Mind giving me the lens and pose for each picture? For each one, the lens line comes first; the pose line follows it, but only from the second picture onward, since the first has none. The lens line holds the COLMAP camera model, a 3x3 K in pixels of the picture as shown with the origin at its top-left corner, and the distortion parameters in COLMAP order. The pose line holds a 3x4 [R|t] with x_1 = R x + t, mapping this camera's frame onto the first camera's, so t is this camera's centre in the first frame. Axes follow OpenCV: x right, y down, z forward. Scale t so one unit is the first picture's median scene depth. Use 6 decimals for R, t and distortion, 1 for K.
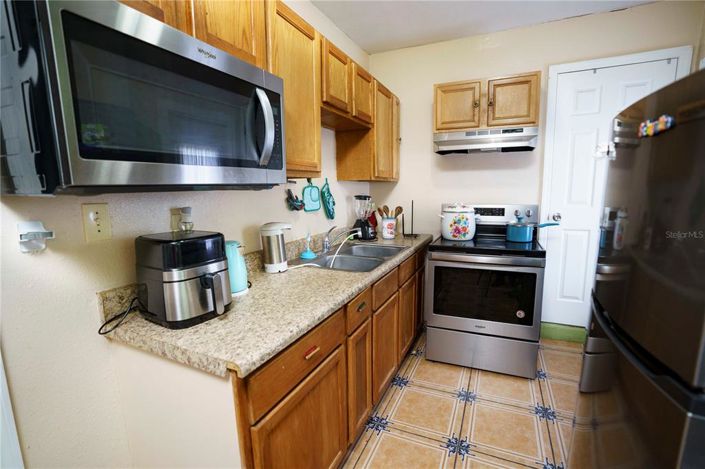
lens RADIAL K [[332.0, 0, 352.5], [0, 332.0, 234.5], [0, 0, 1]] dist [-0.119043, 0.073289]
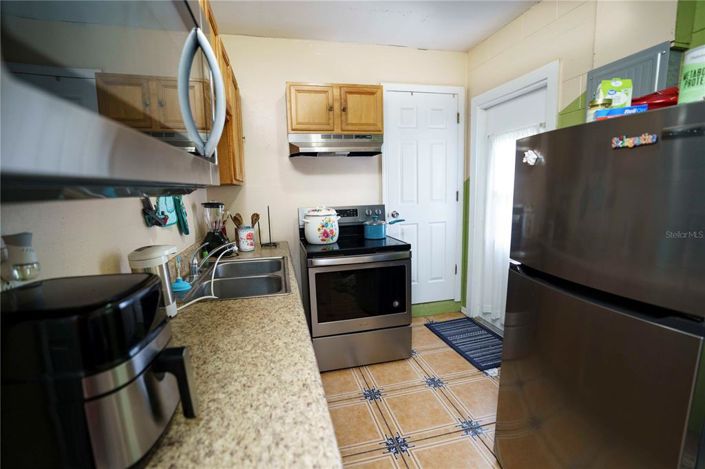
lens RADIAL K [[329.3, 0, 352.5], [0, 329.3, 234.5], [0, 0, 1]] dist [-0.065742, 0.026760]
pose [[0.780061, -0.091668, 0.618952, -0.235813], [0.097395, 0.994942, 0.024606, -0.027605], [-0.618077, 0.041088, 0.785043, 0.171629]]
